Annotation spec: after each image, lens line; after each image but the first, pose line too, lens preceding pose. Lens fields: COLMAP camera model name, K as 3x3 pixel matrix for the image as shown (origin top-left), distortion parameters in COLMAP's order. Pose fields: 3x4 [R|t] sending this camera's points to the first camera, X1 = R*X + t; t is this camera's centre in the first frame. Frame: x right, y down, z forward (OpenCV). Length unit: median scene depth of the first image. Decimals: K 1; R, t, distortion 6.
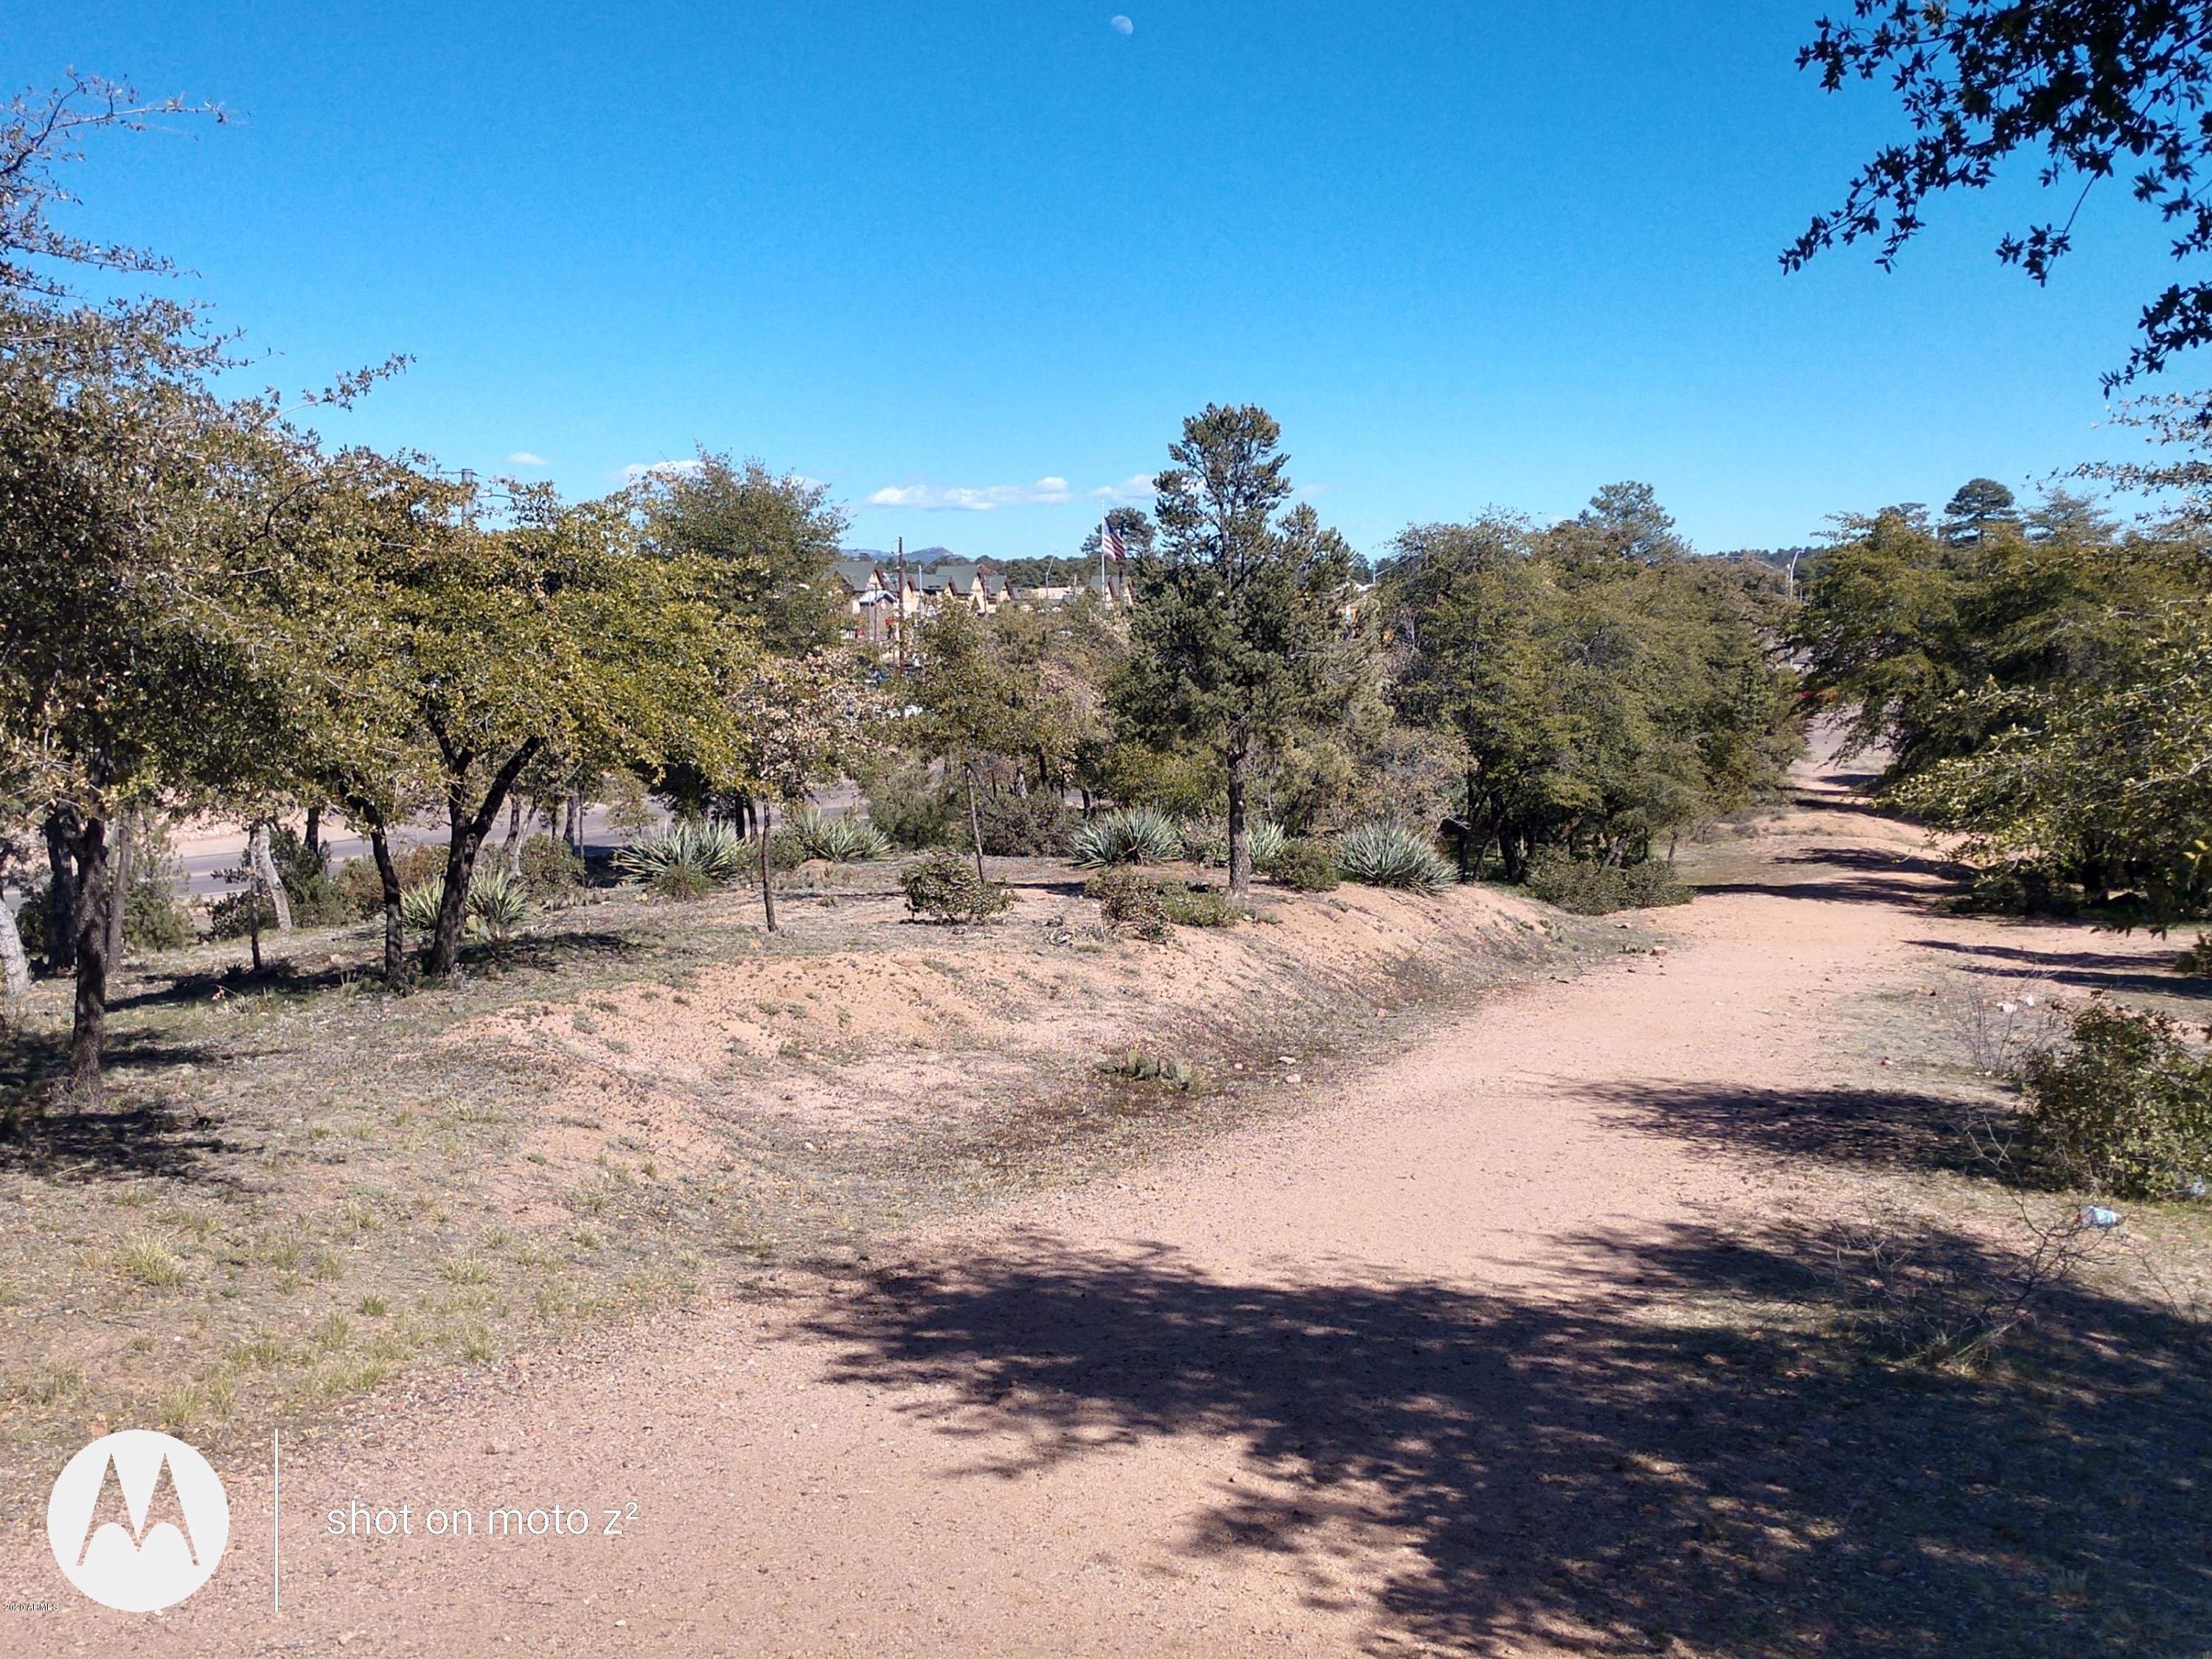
lens RADIAL K [[2461.7, 0, 1114.7], [0, 2461.7, 700.5], [0, 0, 1]] dist [0.012332, 0.000000]
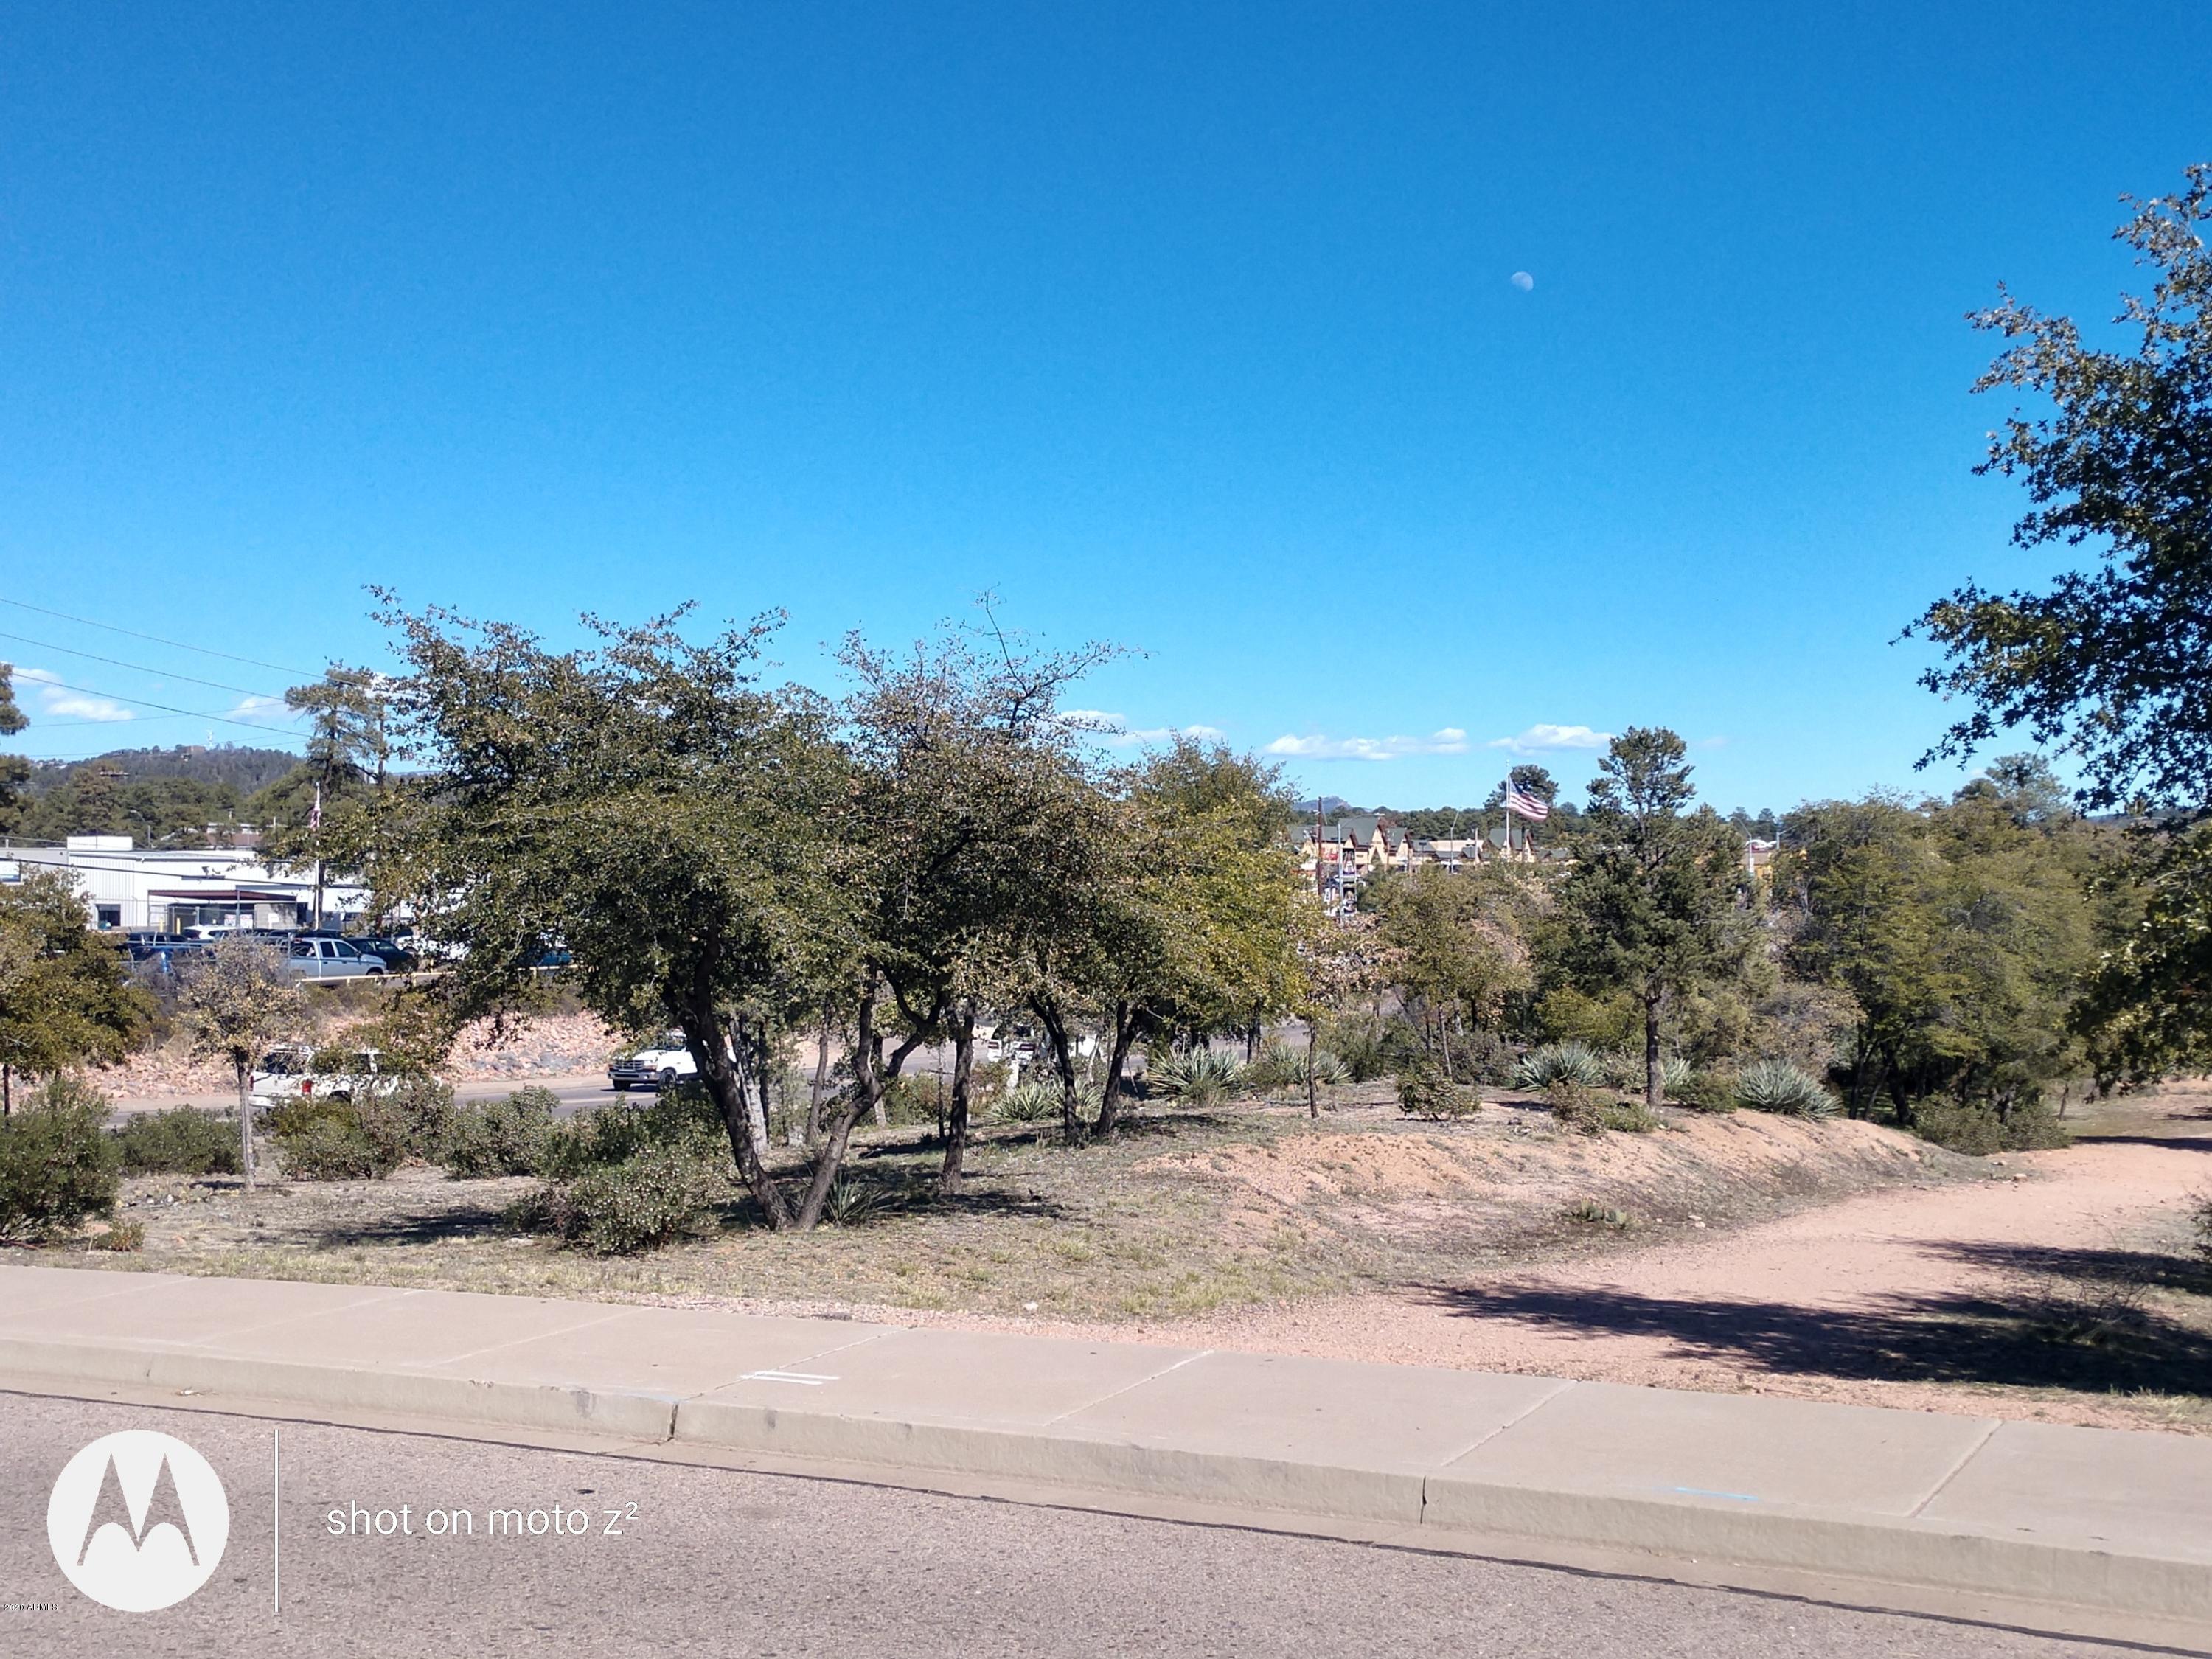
lens RADIAL K [[2461.7, 0, 1123.2], [0, 2461.7, 743.0], [0, 0, 1]] dist [0.012332, 0.000000]
pose [[0.987755, 0.002393, -0.155995, -0.029170], [-0.015473, 0.996455, -0.082693, -0.000694], [0.155244, 0.084094, 0.984290, -0.401147]]
